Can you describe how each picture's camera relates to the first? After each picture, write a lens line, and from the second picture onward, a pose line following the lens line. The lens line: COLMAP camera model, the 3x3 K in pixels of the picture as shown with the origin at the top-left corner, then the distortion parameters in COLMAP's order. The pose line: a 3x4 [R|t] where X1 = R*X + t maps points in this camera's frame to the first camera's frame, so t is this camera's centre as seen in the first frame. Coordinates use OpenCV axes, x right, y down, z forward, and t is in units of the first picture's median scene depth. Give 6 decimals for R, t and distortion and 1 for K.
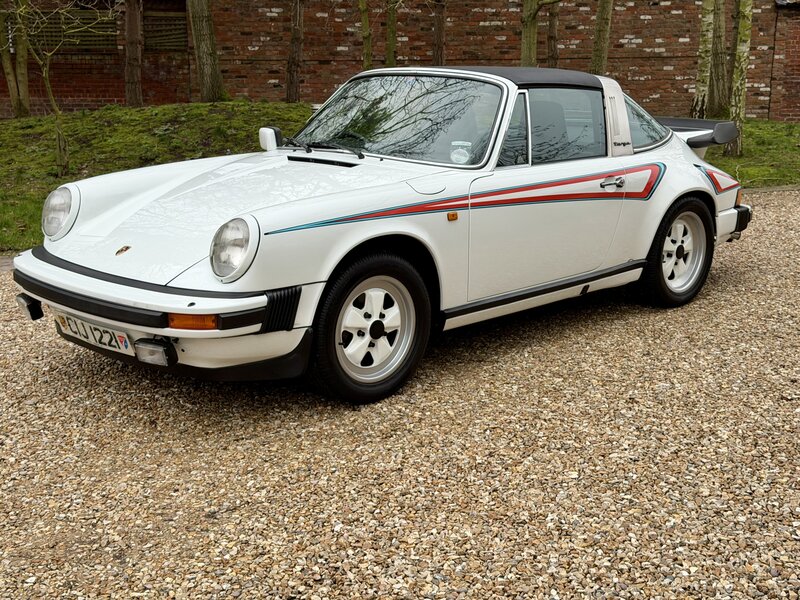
lens RADIAL K [[1113.5, 0, 403.1], [0, 1113.5, 300.9], [0, 0, 1]] dist [0.142017, -0.125141]
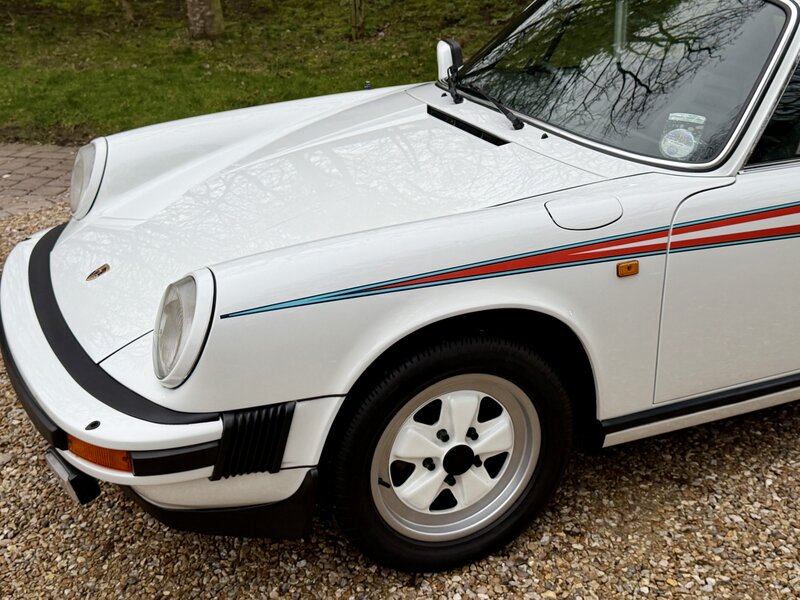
lens RADIAL K [[1031.7, 0, 402.1], [0, 1031.7, 303.5], [0, 0, 1]] dist [0.201518, -0.477887]
pose [[0.931939, 0.131891, -0.337780, 0.106533], [-0.071236, 0.979946, 0.186092, -0.134620], [0.355550, -0.149365, 0.922645, 0.443176]]
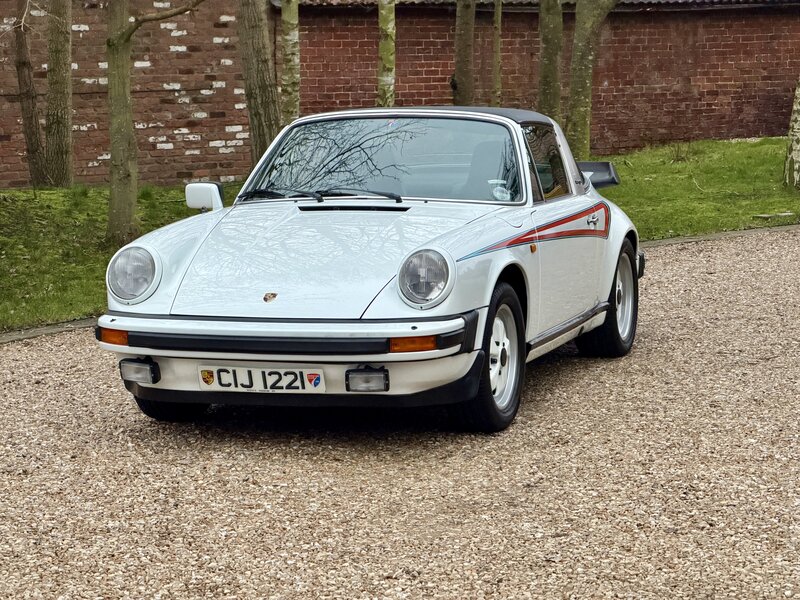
lens RADIAL K [[2420.9, 0, 400.0], [0, 2420.9, 300.0], [0, 0, 1]] dist [0.128488, 1.390452]
pose [[0.888639, -0.063713, 0.454161, -0.988781], [0.120654, 0.987896, -0.097489, 0.159056], [-0.442452, 0.141429, 0.885570, -0.835534]]
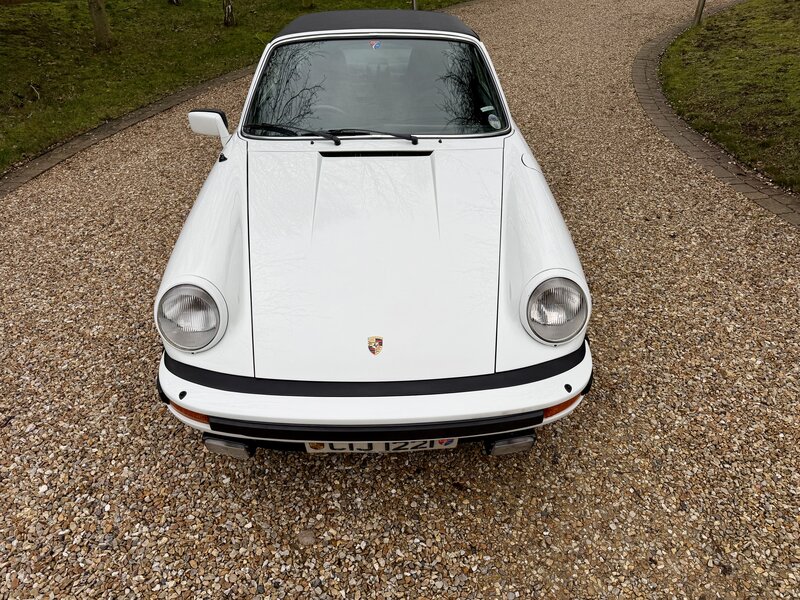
lens RADIAL K [[565.1, 0, 398.2], [0, 565.1, 301.1], [0, 0, 1]] dist [0.040135, -0.040893]
pose [[0.693602, -0.411382, 0.591339, -0.419388], [0.166697, 0.890274, 0.423820, -0.221716], [-0.700806, -0.195388, 0.686072, 0.621222]]
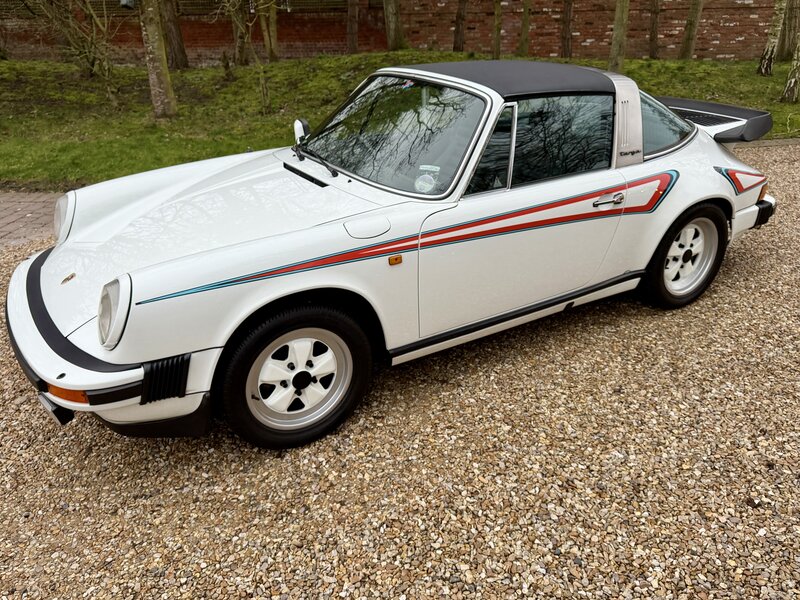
lens RADIAL K [[655.4, 0, 400.6], [0, 655.4, 301.6], [0, 0, 1]] dist [0.118248, -0.227302]
pose [[0.971047, 0.085482, -0.223072, 0.159147], [-0.036569, 0.975972, 0.214807, -0.146328], [0.236074, -0.200430, 0.950840, 0.434120]]
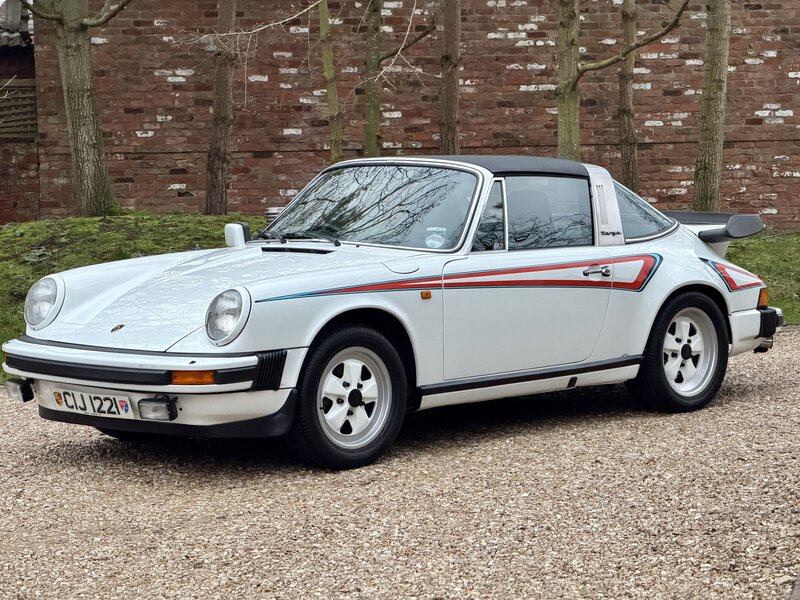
lens RADIAL K [[2420.9, 0, 400.0], [0, 2420.9, 300.0], [0, 0, 1]] dist [0.128488, 1.390452]
pose [[0.999889, -0.014668, -0.002560, 0.023406], [0.014126, 0.988842, -0.148299, 0.243609], [0.004707, 0.148246, 0.988939, -1.143285]]
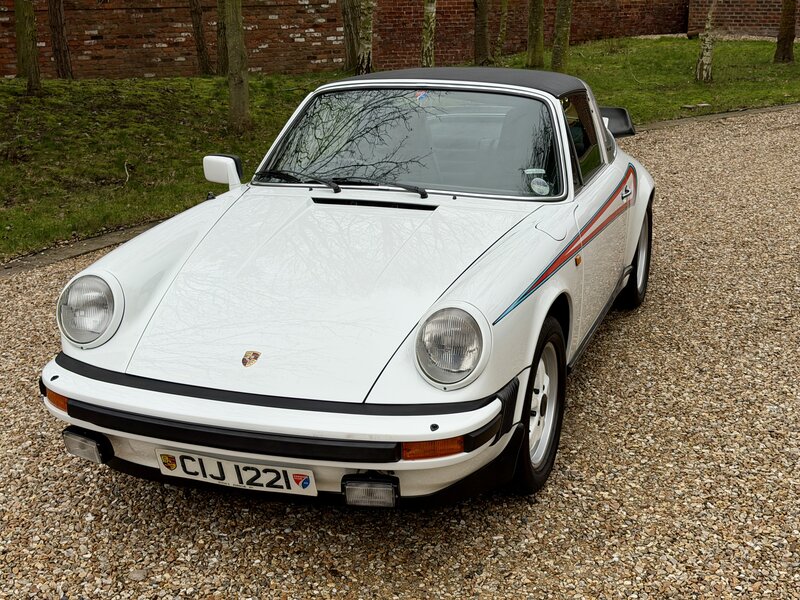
lens RADIAL K [[1114.1, 0, 405.4], [0, 1114.1, 299.3], [0, 0, 1]] dist [0.140939, -0.139228]
pose [[0.904035, -0.127864, 0.407888, -0.407164], [0.104949, 0.991400, 0.078174, -0.118206], [-0.414376, -0.027865, 0.909679, 0.229014]]
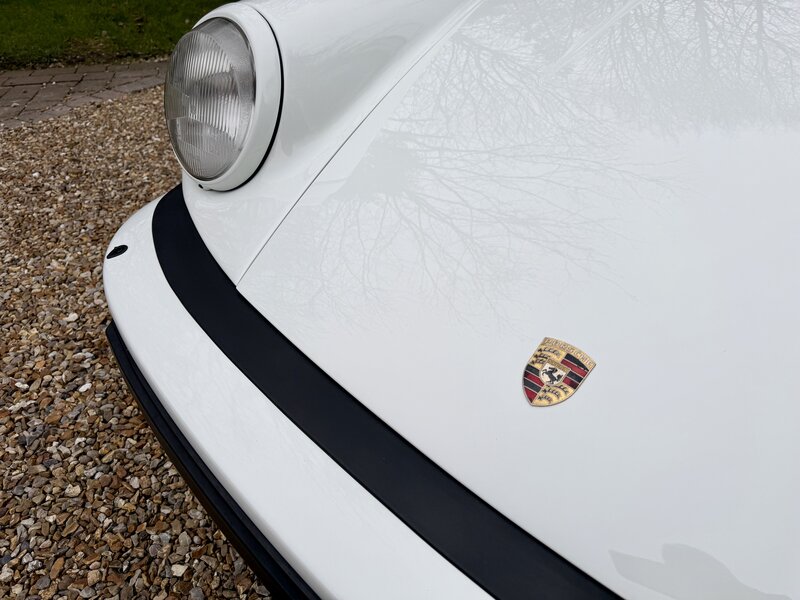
lens RADIAL K [[571.0, 0, 400.0], [0, 571.0, 300.0], [0, 0, 1]] dist [0.007827, -0.011669]
pose [[0.998697, -0.010987, 0.049839, -0.252990], [-0.010656, 0.910138, 0.414168, -0.093659], [-0.049911, -0.414159, 0.908835, 0.796930]]
